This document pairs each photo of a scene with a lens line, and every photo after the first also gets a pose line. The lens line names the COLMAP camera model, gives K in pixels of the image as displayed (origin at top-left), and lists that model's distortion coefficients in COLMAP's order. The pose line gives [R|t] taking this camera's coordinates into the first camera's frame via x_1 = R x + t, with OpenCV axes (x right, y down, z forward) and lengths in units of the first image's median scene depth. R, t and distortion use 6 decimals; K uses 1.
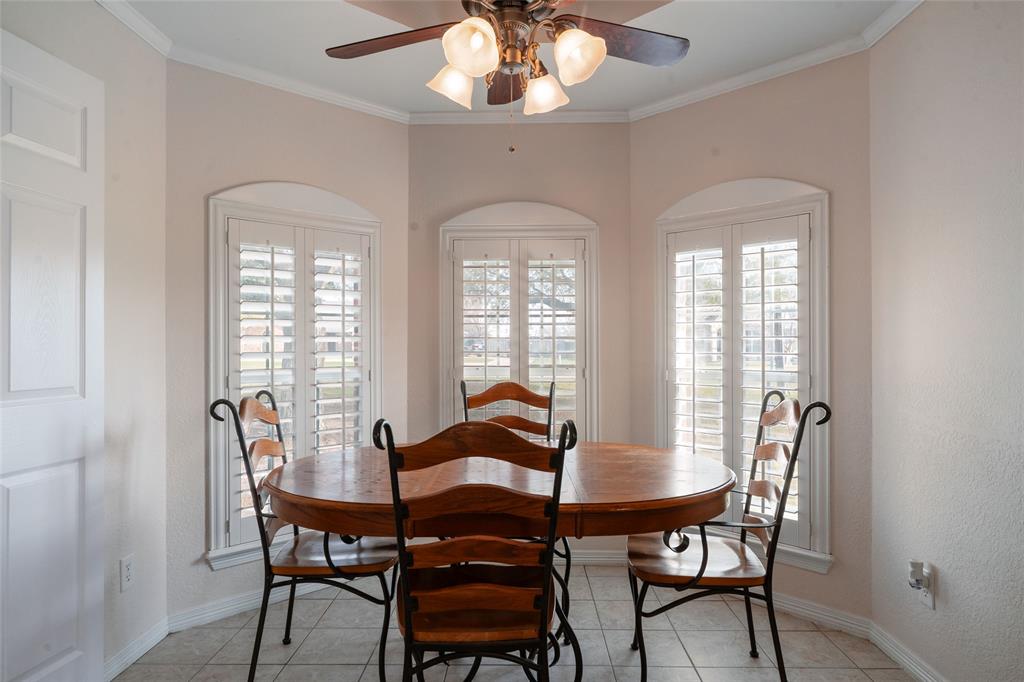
lens RADIAL K [[666.6, 0, 512.0], [0, 666.6, 341.0], [0, 0, 1]] dist [0.000957, -0.001285]
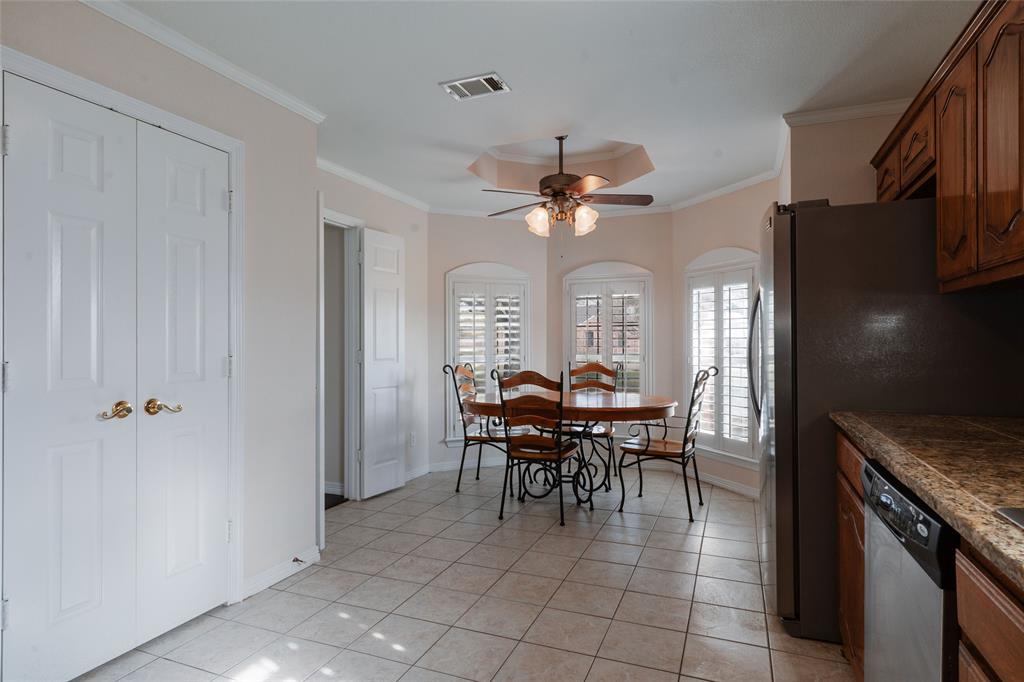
lens RADIAL K [[561.9, 0, 512.0], [0, 561.9, 341.0], [0, 0, 1]] dist [-0.002058, -0.000406]
pose [[0.941130, 0.000195, -0.338046, 0.452373], [0.000910, 0.999995, 0.003111, -0.005014], [0.338045, -0.003235, 0.941124, -0.799429]]
